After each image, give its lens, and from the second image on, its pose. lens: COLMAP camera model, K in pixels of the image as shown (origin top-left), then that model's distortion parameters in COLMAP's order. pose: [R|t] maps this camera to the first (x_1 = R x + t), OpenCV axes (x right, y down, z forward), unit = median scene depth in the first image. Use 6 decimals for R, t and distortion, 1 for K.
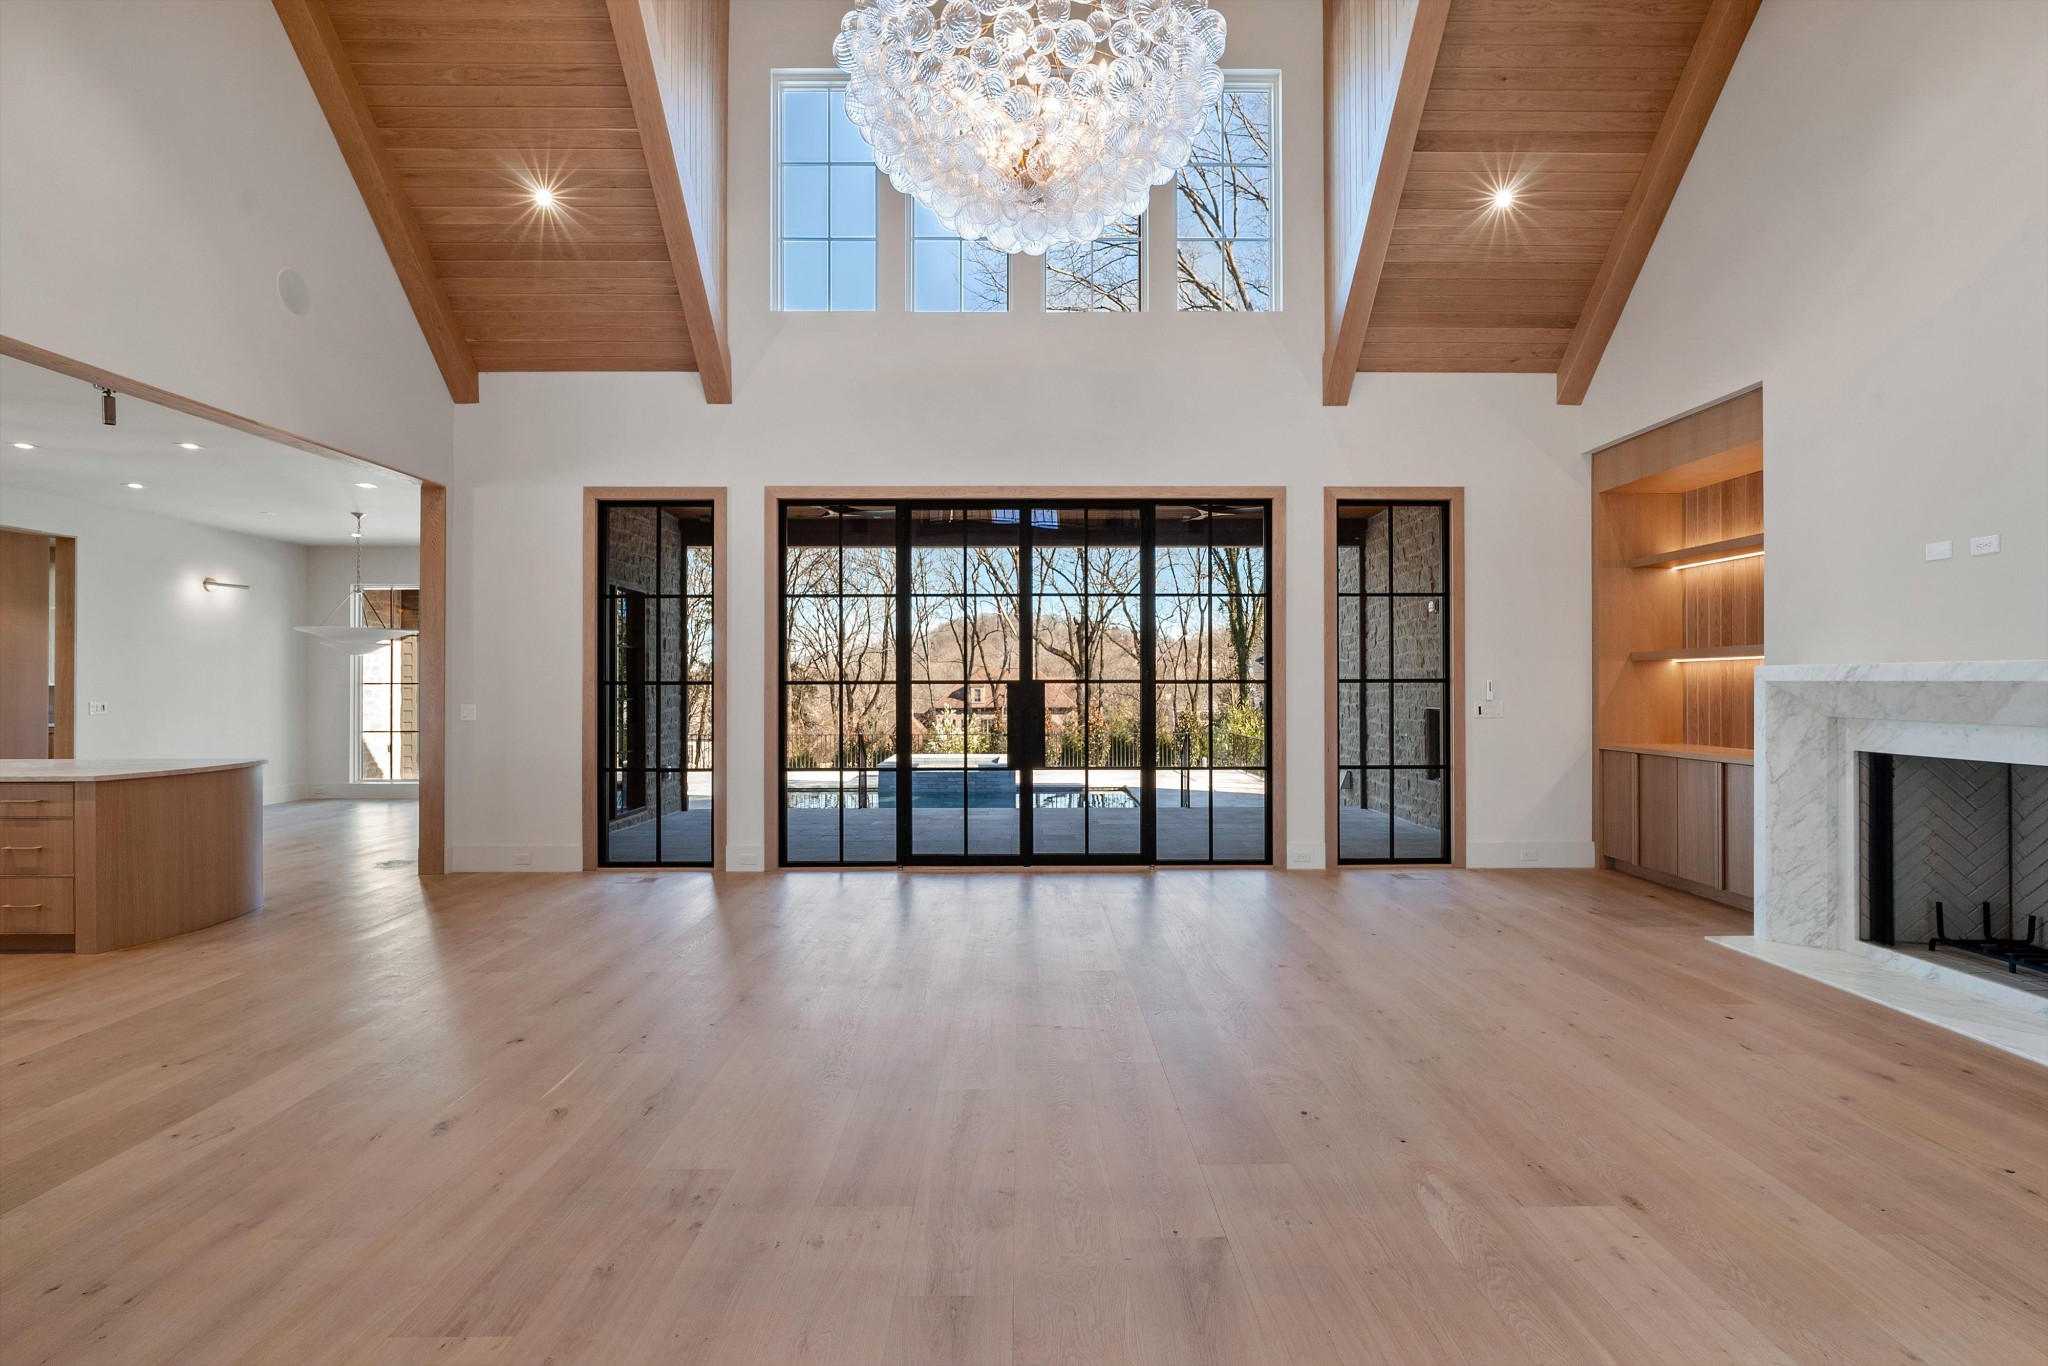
lens RADIAL K [[940.2, 0, 1037.1], [0, 940.2, 682.0], [0, 0, 1]] dist [-0.019786, 0.007803]
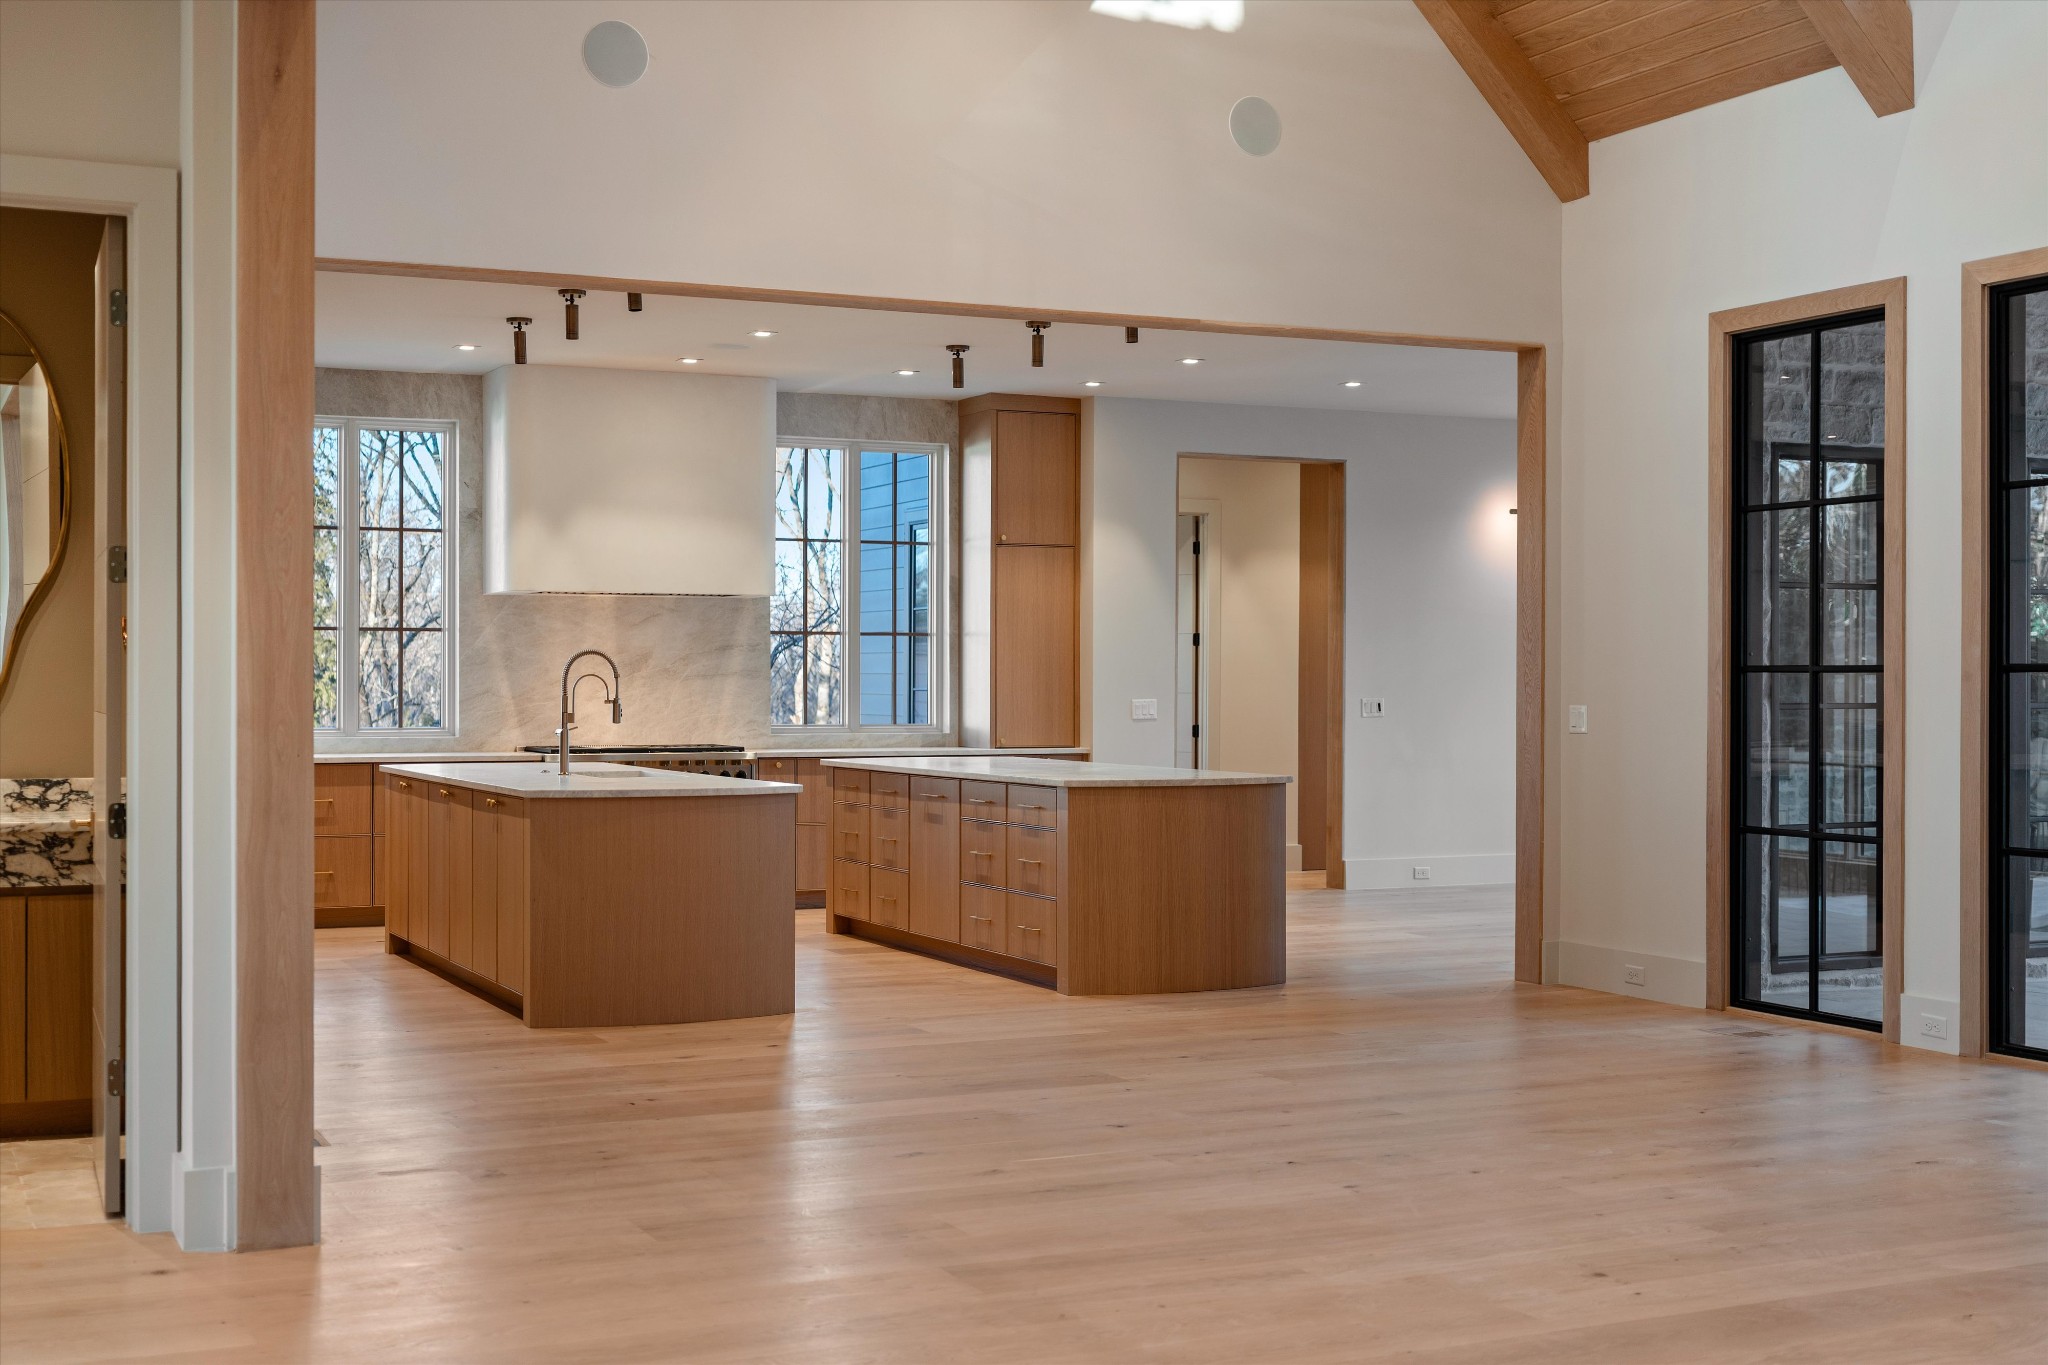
lens RADIAL K [[2464.0, 0, 1021.6], [0, 2464.0, 676.2], [0, 0, 1]] dist [0.006131, 0.006241]
pose [[0.410197, 0.003121, -0.911991, 0.694497], [0.005123, 0.999970, 0.005726, -0.005438], [0.911982, -0.007021, 0.410169, 0.032697]]
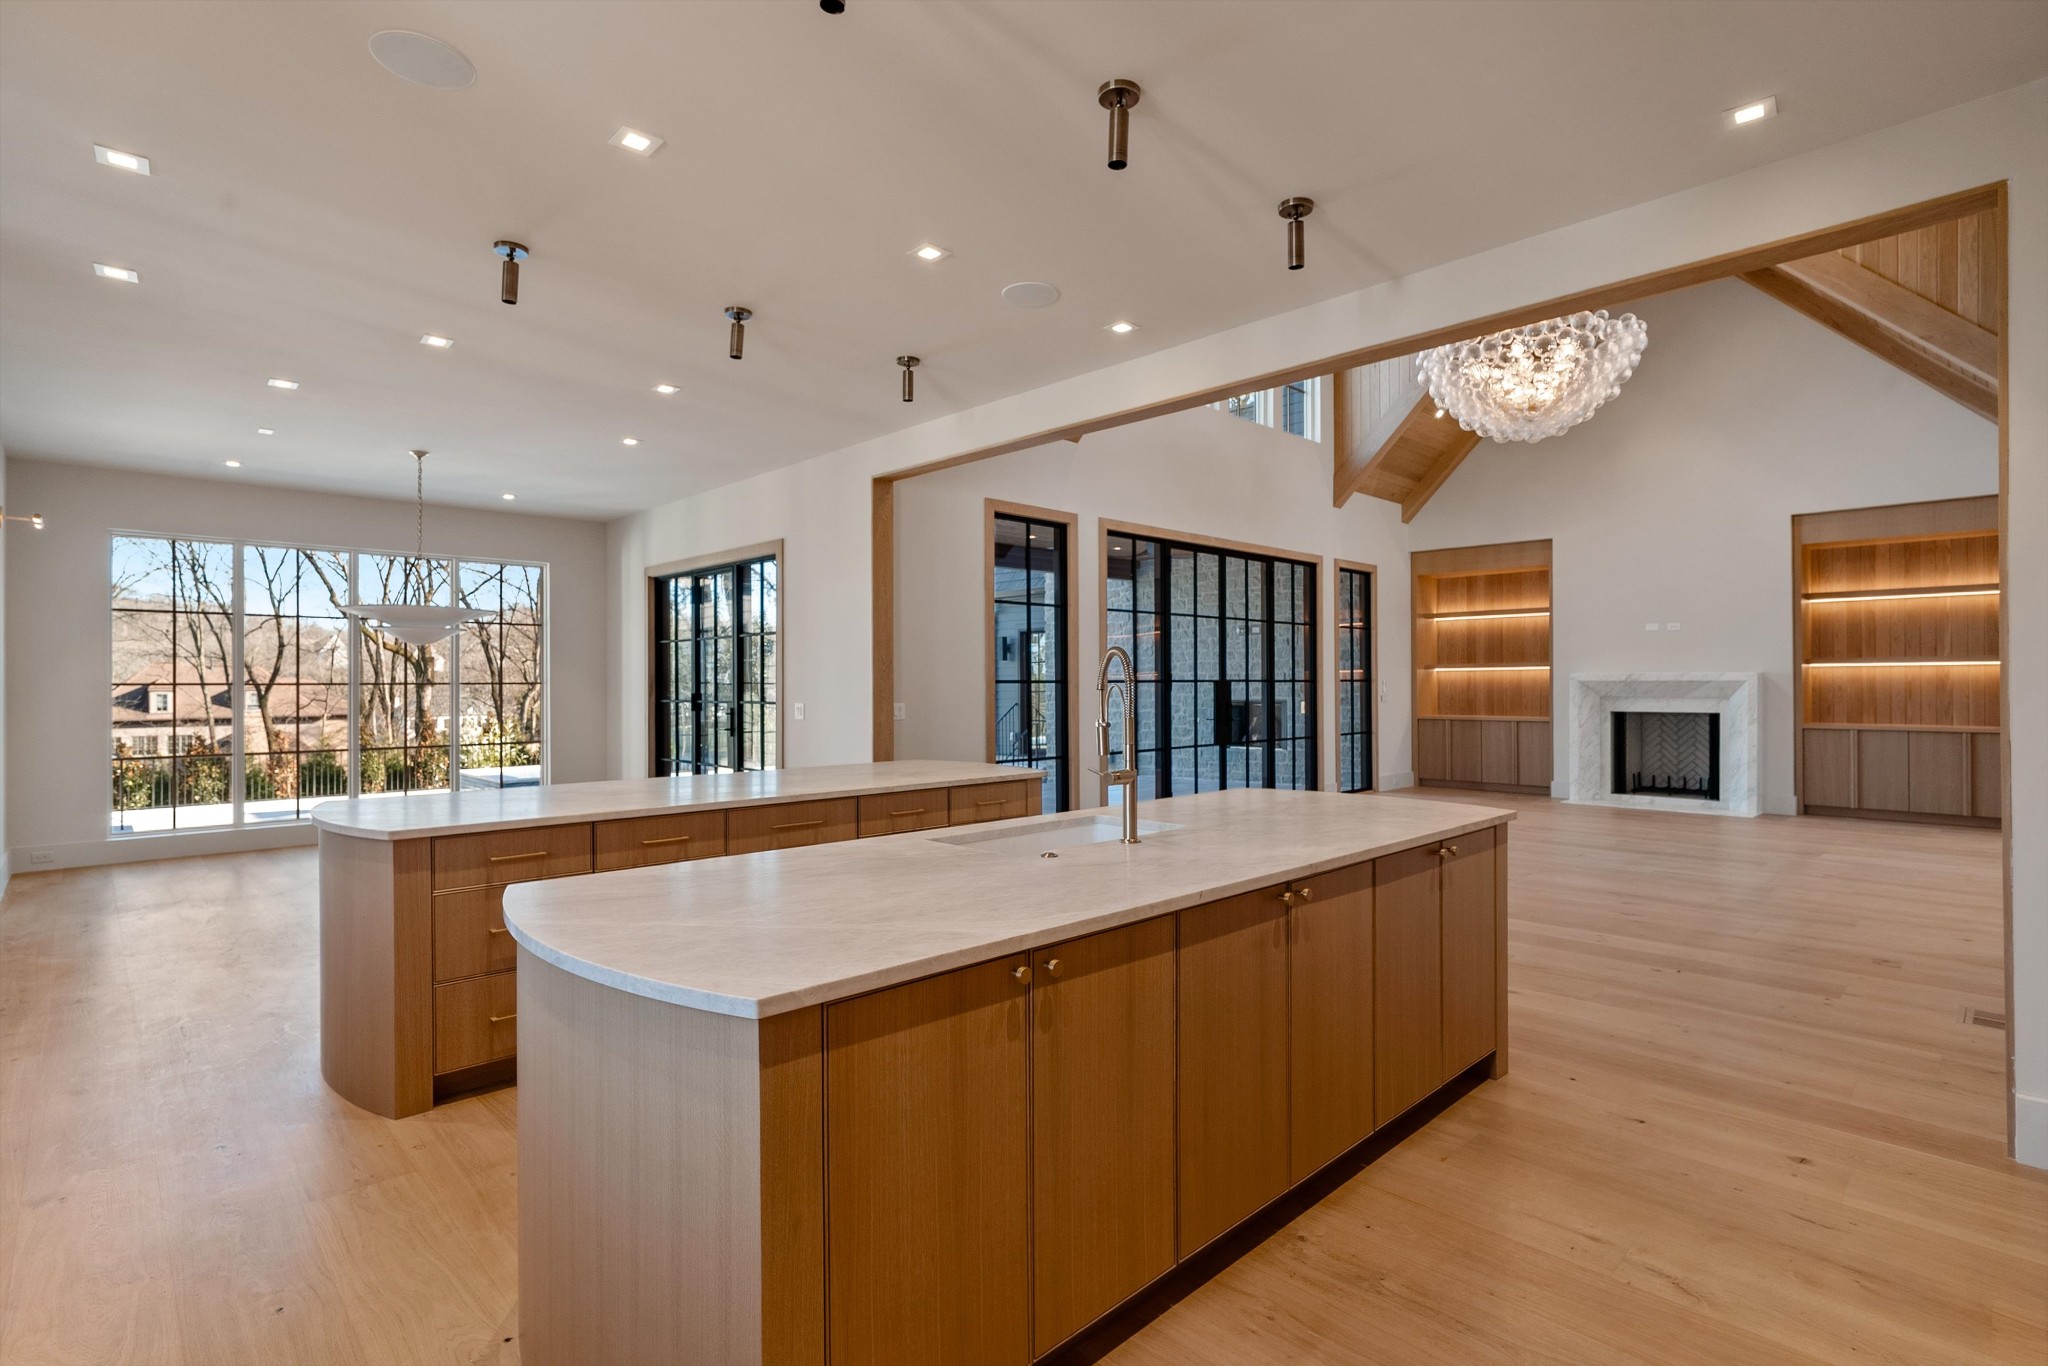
lens RADIAL K [[940.2, 0, 1037.1], [0, 940.2, 682.0], [0, 0, 1]] dist [-0.019786, 0.007803]
pose [[0.740935, 0.000486, 0.671577, -1.192904], [0.000281, 0.999999, -0.001034, 0.003137], [-0.671577, 0.000955, 0.740934, 0.171001]]
